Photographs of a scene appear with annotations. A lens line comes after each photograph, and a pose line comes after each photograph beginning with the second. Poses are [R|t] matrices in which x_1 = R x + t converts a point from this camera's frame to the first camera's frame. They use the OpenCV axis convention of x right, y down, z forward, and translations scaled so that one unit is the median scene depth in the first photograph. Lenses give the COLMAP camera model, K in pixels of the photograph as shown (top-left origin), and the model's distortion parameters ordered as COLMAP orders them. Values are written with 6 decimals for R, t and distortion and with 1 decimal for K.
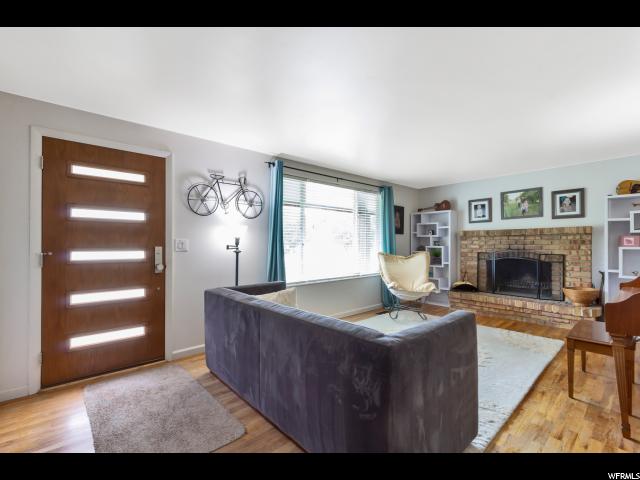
lens RADIAL K [[293.6, 0, 316.1], [0, 293.6, 240.5], [0, 0, 1]] dist [-0.001664, 0.000222]
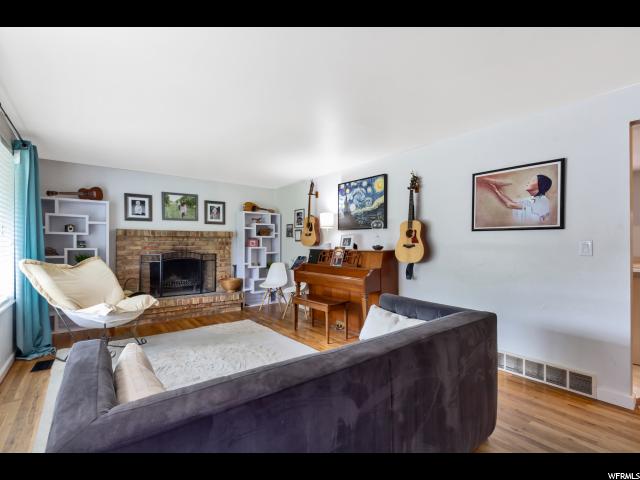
lens RADIAL K [[293.6, 0, 320.9], [0, 293.6, 242.4], [0, 0, 1]] dist [-0.001664, 0.000222]
pose [[0.055986, 0.005418, 0.998417, -0.330057], [-0.014055, 0.999890, -0.004638, 0.000455], [-0.998333, -0.013773, 0.056056, 0.449514]]
